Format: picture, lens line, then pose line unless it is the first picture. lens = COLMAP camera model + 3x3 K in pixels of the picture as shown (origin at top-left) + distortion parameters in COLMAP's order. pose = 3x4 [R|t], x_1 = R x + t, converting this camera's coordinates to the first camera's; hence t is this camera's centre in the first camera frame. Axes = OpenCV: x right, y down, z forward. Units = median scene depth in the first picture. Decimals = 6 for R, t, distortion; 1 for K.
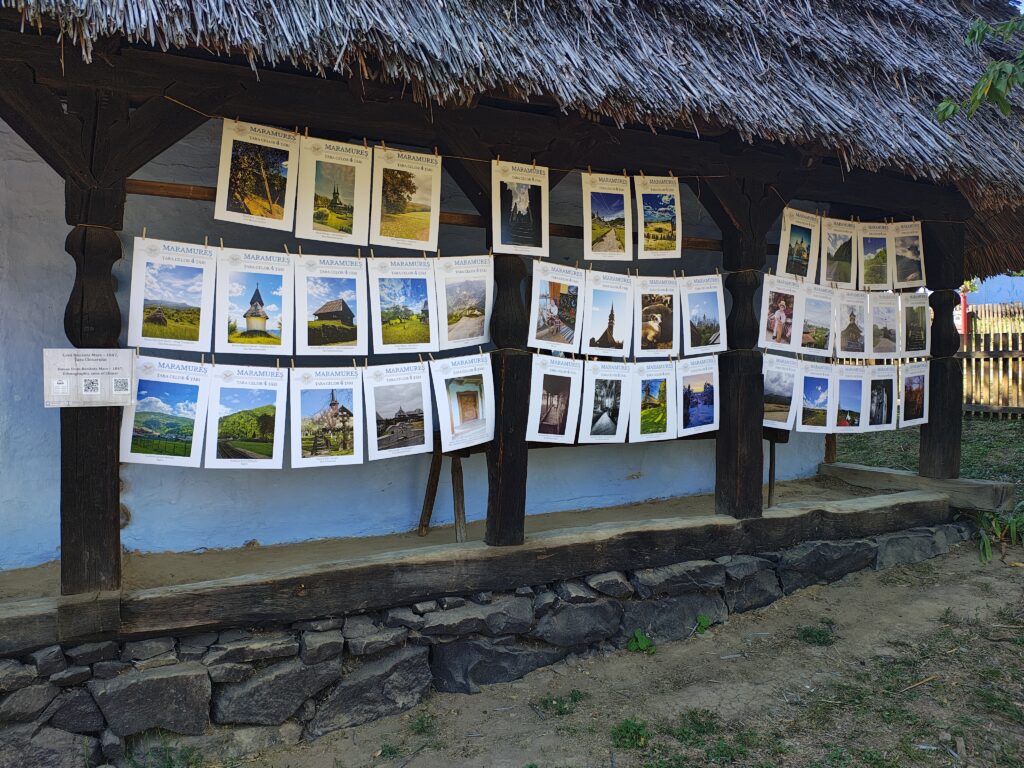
lens RADIAL K [[741.5, 0, 520.4], [0, 741.5, 396.8], [0, 0, 1]] dist [0.032028, -0.070481]
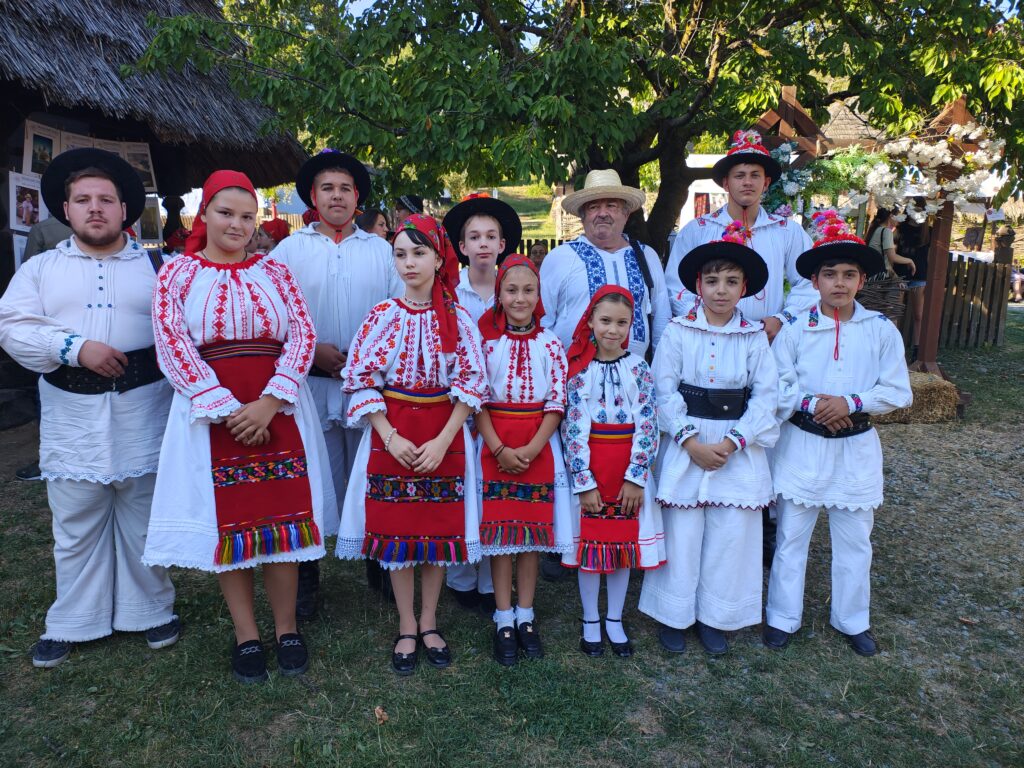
lens RADIAL K [[750.3, 0, 497.4], [0, 750.3, 388.4], [0, 0, 1]] dist [0.037591, -0.071391]
pose [[0.727417, -0.087289, 0.680622, 0.032282], [0.007771, 0.992861, 0.119027, 0.075324], [-0.686152, -0.081293, 0.722902, -0.695128]]
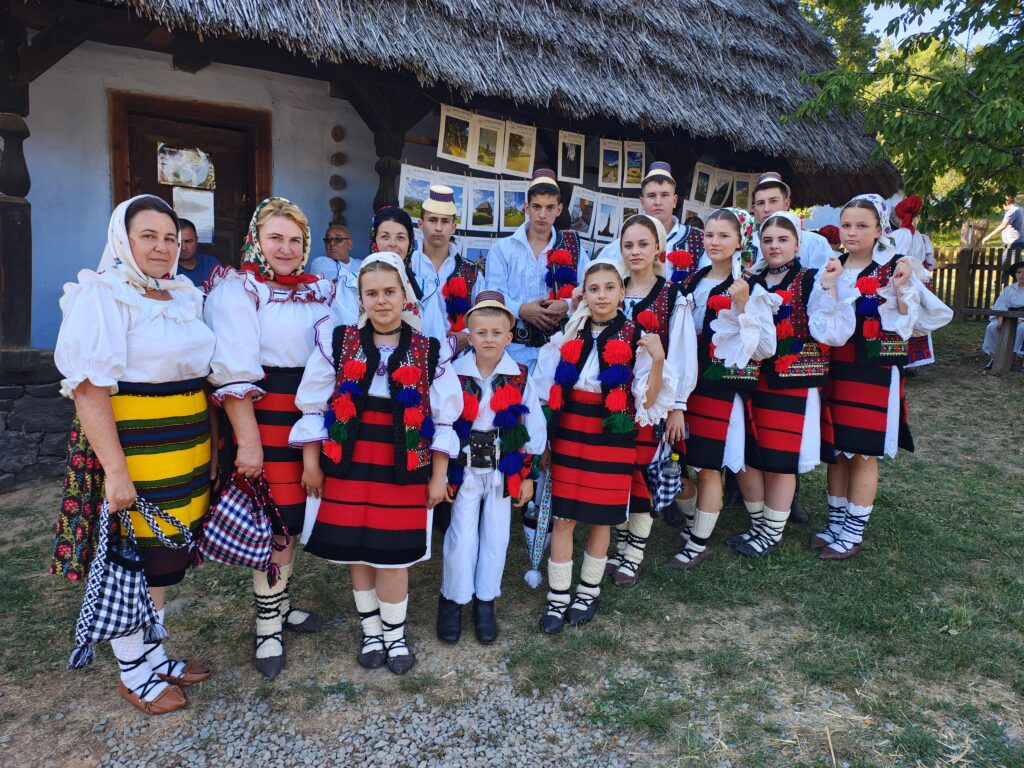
lens RADIAL K [[750.3, 0, 526.3], [0, 750.3, 396.9], [0, 0, 1]] dist [0.037591, -0.071391]
pose [[0.981331, 0.011403, 0.191989, -0.493718], [-0.034350, 0.992582, 0.116622, 0.136578], [-0.189235, -0.121039, 0.974443, -0.953350]]
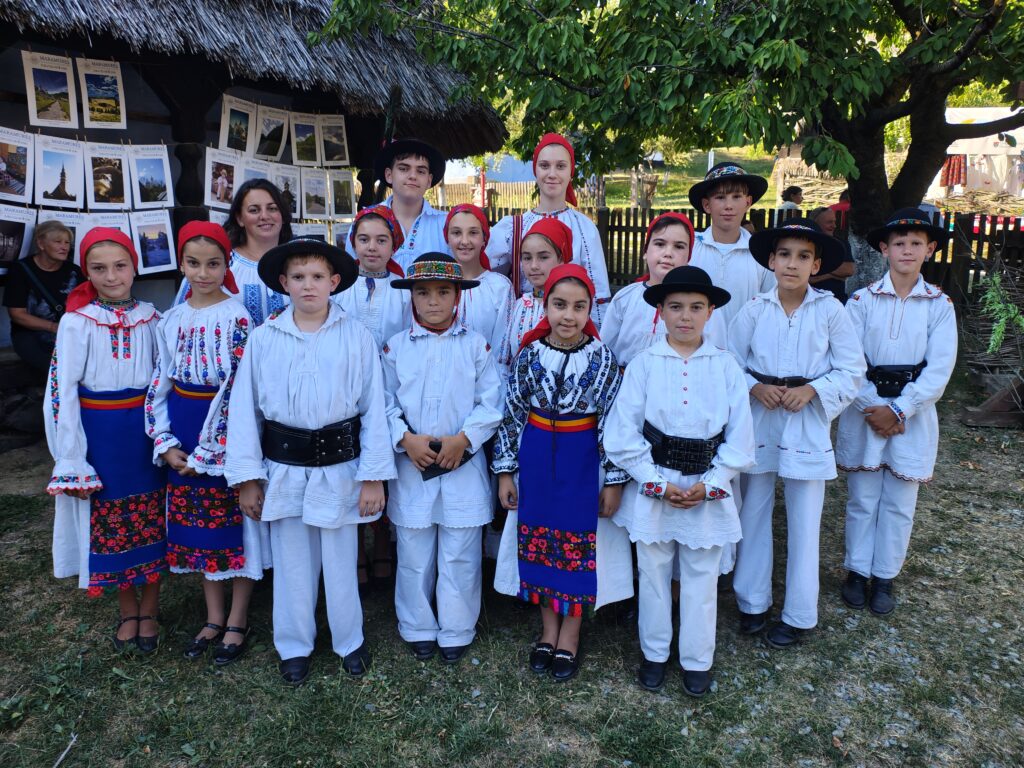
lens RADIAL K [[750.3, 0, 515.8], [0, 750.3, 385.1], [0, 0, 1]] dist [0.037591, -0.071391]
pose [[0.873314, -0.071008, 0.481956, 0.175158], [-0.007219, 0.987325, 0.158547, 0.039638], [-0.487105, -0.141941, 0.861732, -0.568706]]
